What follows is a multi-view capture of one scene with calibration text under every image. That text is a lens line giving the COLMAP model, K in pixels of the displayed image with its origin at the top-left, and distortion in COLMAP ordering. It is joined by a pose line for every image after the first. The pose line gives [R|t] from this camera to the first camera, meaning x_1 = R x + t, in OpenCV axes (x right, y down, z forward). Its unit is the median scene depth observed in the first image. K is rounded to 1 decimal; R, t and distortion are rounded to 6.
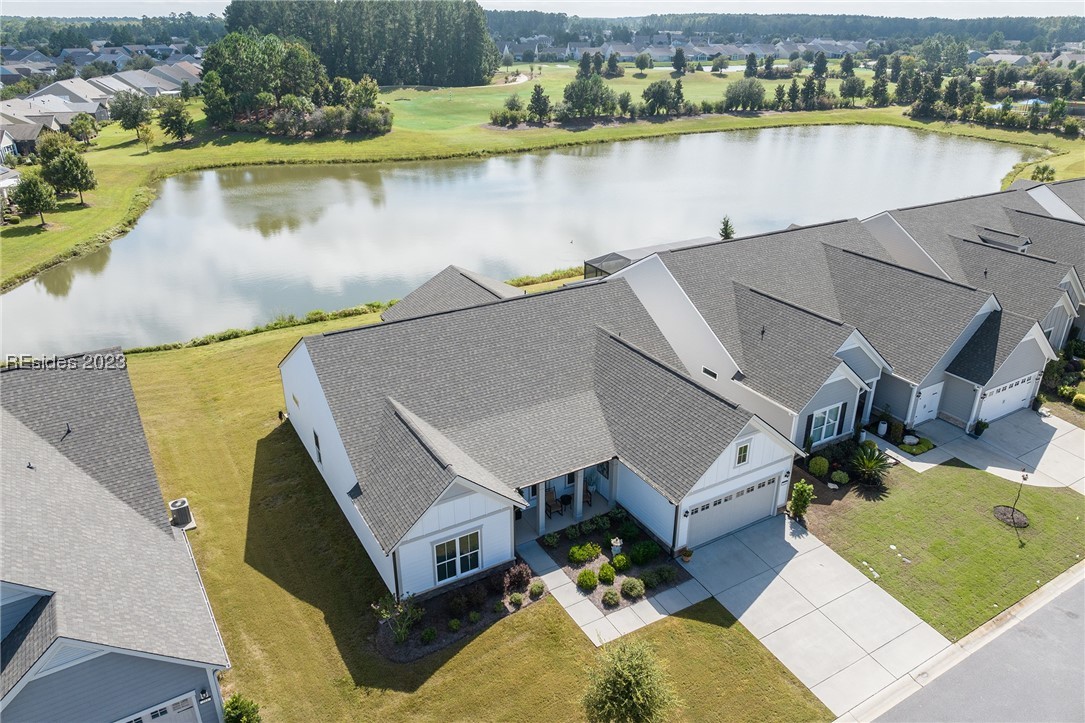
lens RADIAL K [[772.1, 0, 543.2], [0, 772.1, 356.9], [0, 0, 1]] dist [-0.031262, 0.000267]
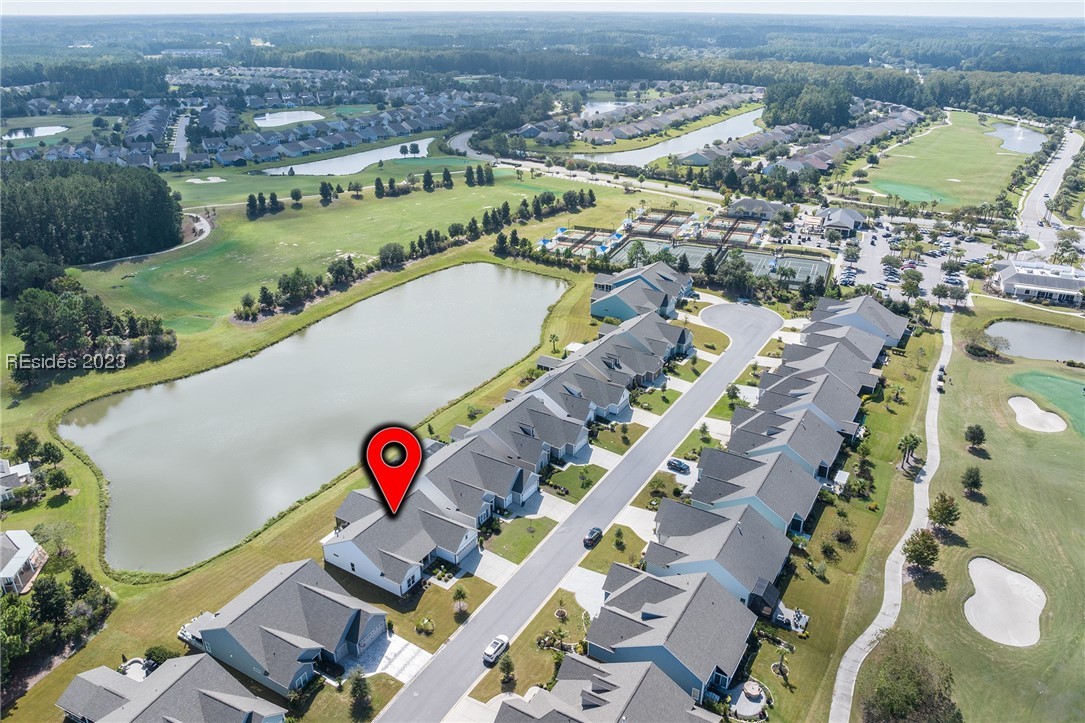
lens RADIAL K [[772.1, 0, 548.4], [0, 772.1, 361.6], [0, 0, 1]] dist [-0.031262, 0.000267]
pose [[0.881108, -0.202102, 0.427555, -0.686256], [0.193760, 0.978994, 0.063461, -0.714502], [-0.431399, 0.026927, 0.901759, -2.173070]]
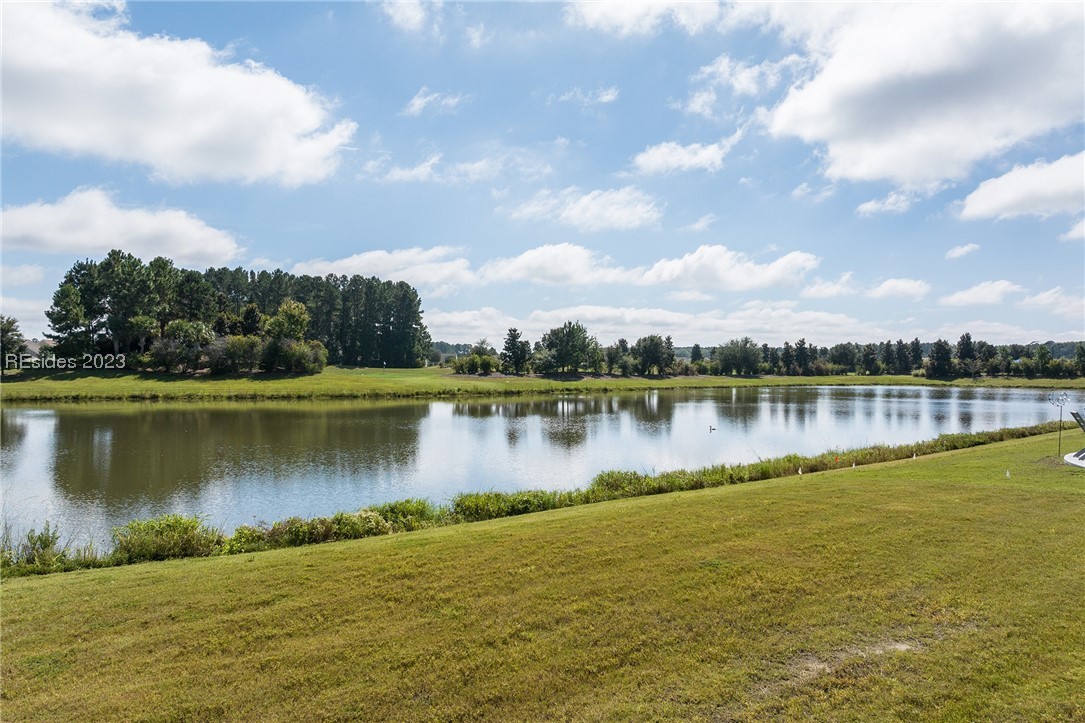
lens RADIAL K [[772.1, 0, 547.7], [0, 772.1, 349.8], [0, 0, 1]] dist [-0.031262, 0.000267]
pose [[0.990162, 0.002558, 0.139904, -0.299278], [0.056905, 0.906059, -0.419307, 0.003419], [-0.127834, 0.423143, 0.897000, 1.062909]]
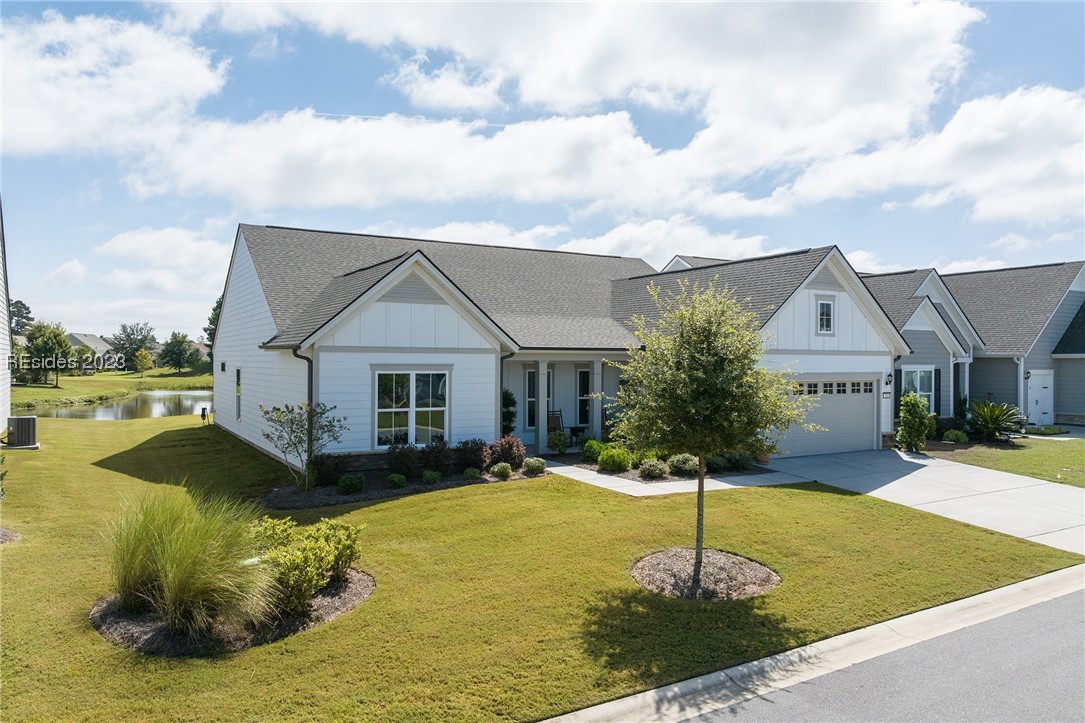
lens RADIAL K [[772.1, 0, 542.3], [0, 772.1, 358.3], [0, 0, 1]] dist [-0.031262, 0.000267]
pose [[0.999992, 0.003061, -0.002416, -0.000436], [-0.003789, 0.909285, -0.416156, 0.327242], [0.000923, 0.416162, 0.909290, 0.264701]]
